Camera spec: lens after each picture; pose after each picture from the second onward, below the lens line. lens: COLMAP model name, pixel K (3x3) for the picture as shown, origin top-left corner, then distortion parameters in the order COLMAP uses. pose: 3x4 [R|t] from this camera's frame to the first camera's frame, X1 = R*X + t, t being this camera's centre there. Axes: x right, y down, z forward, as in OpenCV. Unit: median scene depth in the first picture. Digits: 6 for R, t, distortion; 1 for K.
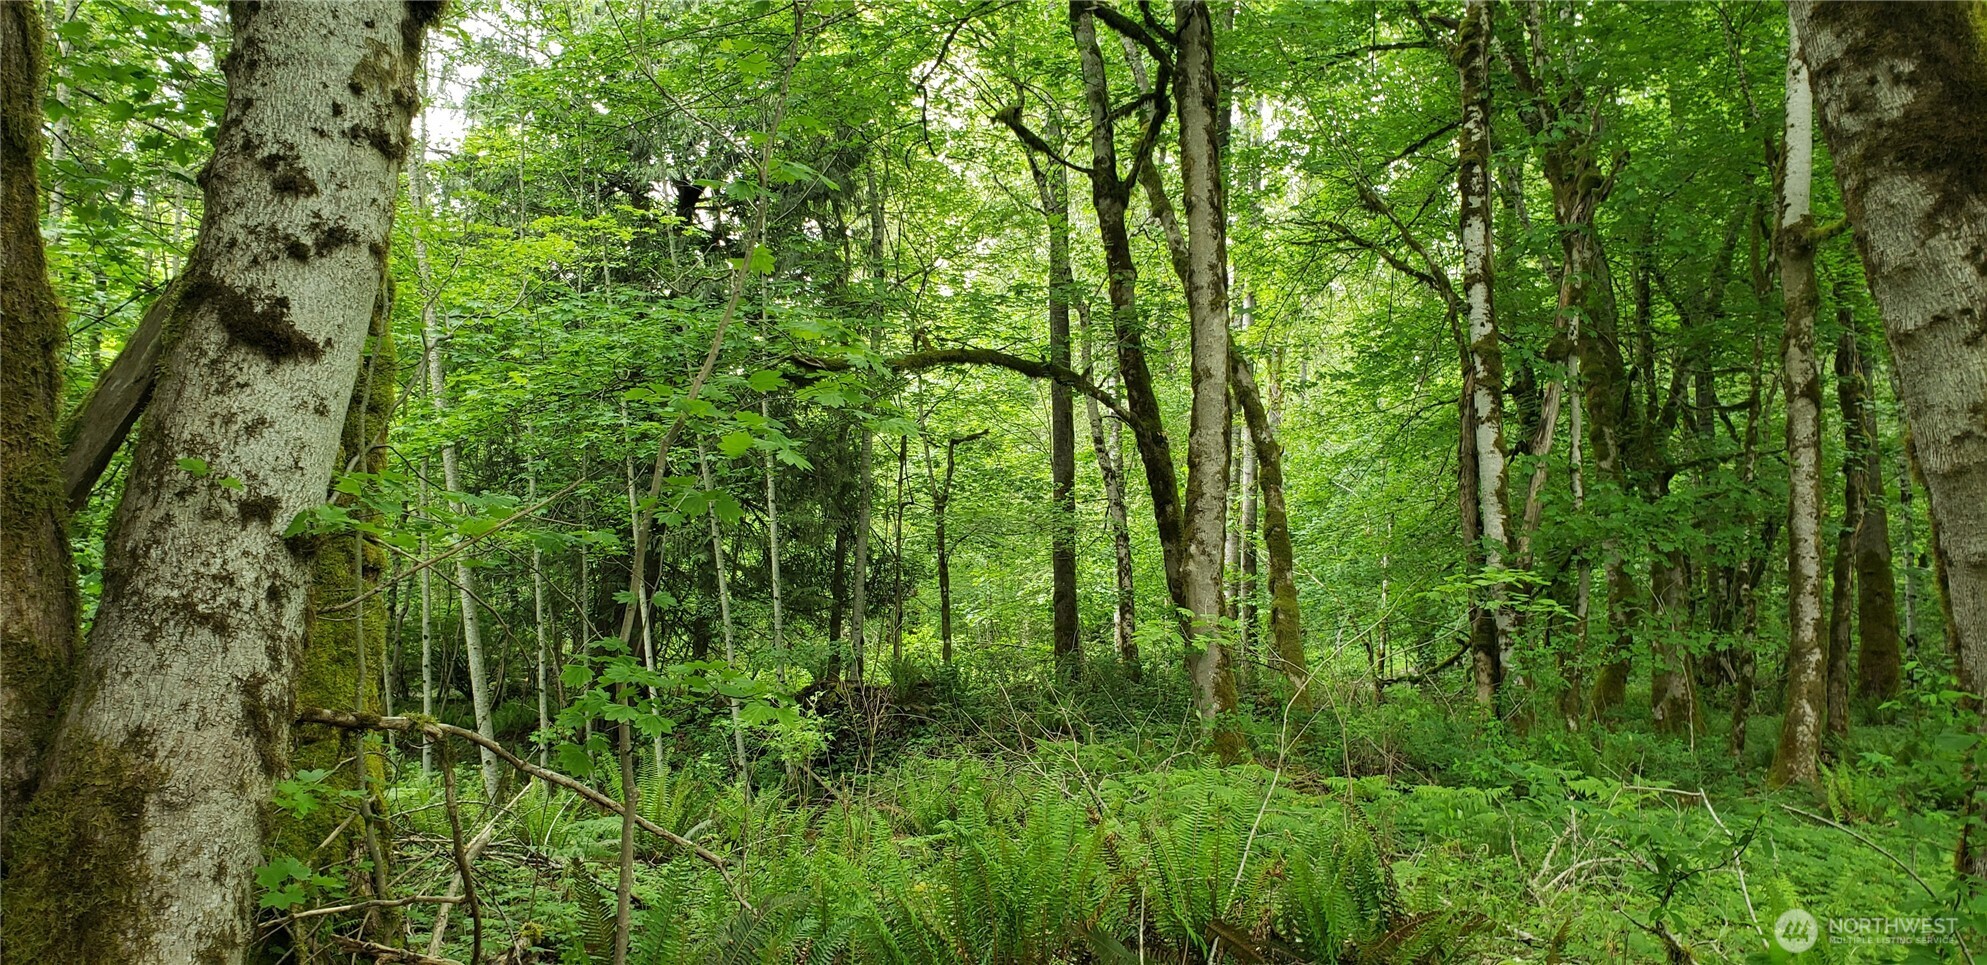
lens RADIAL K [[1511.3, 0, 1019.1], [0, 1511.3, 454.9], [0, 0, 1]] dist [0.076590, -0.007984]
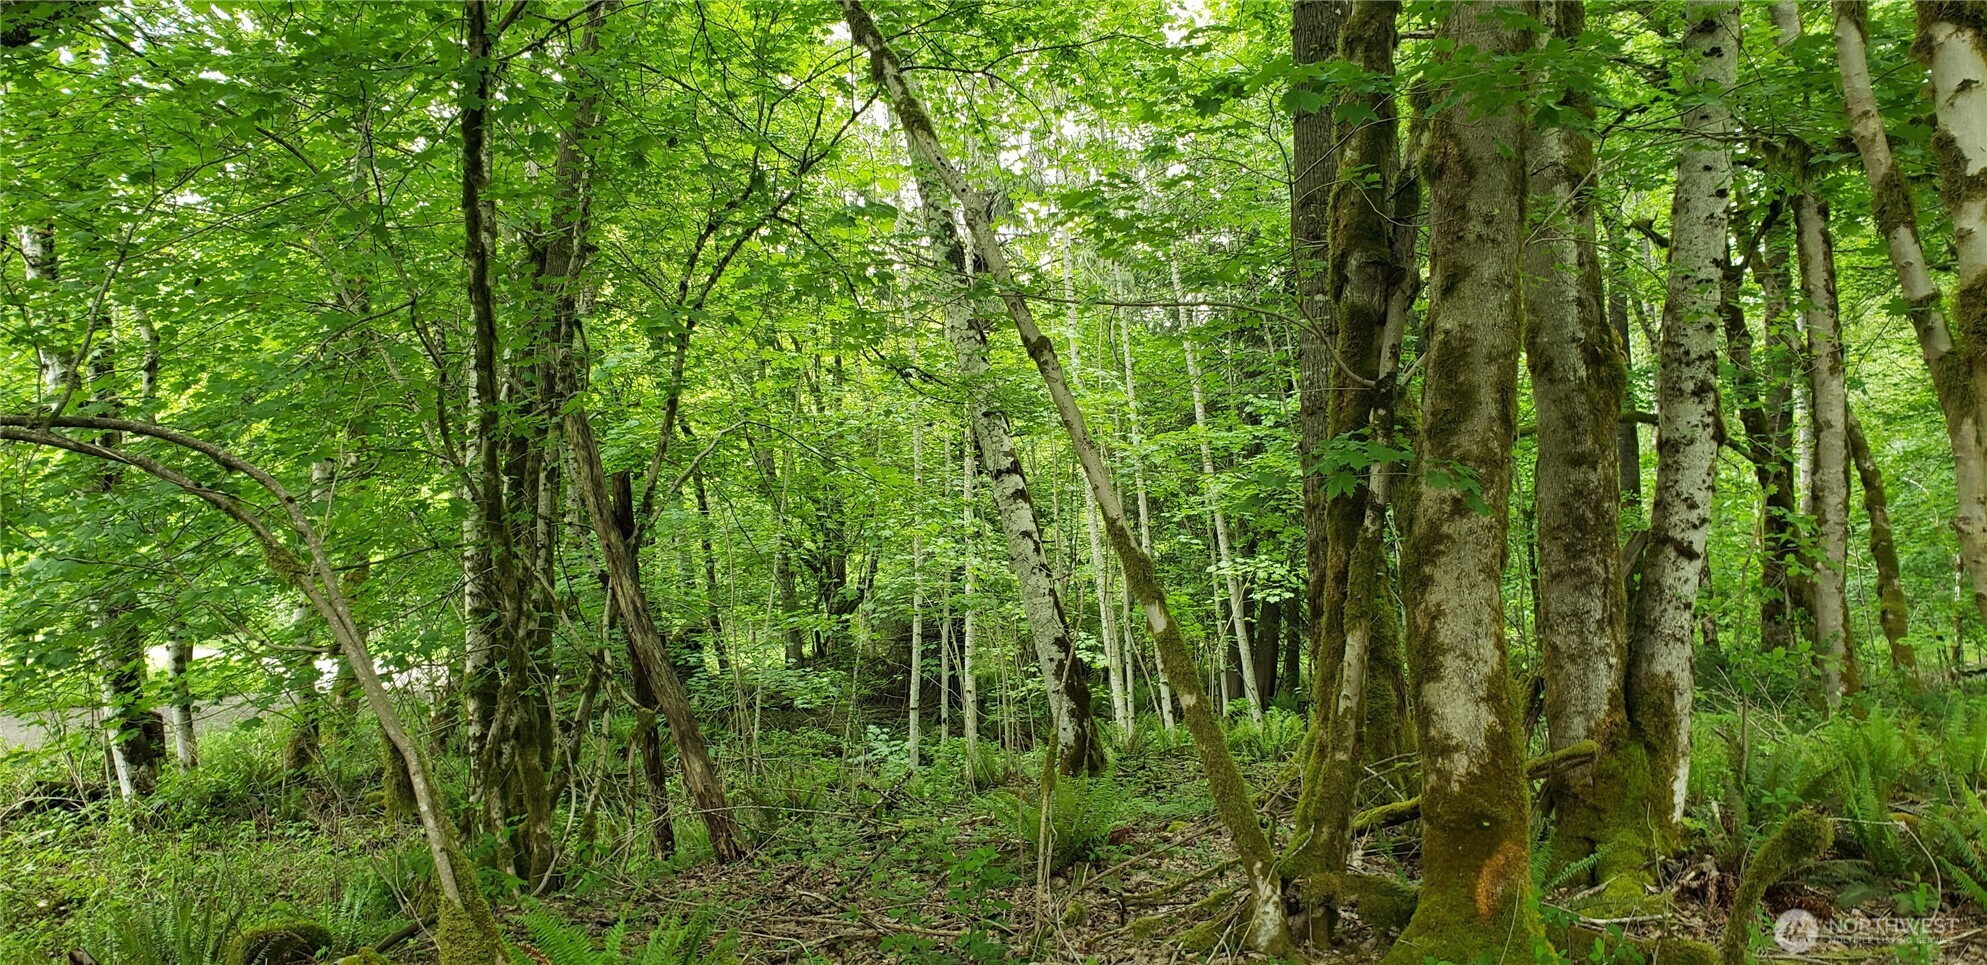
lens RADIAL K [[1512.2, 0, 1030.3], [0, 1512.2, 469.3], [0, 0, 1]] dist [0.112150, -0.164792]
pose [[0.957545, -0.034227, -0.286245, -0.145283], [0.038840, 0.999191, 0.010452, -0.056240], [0.285656, -0.021127, 0.958099, -0.413330]]
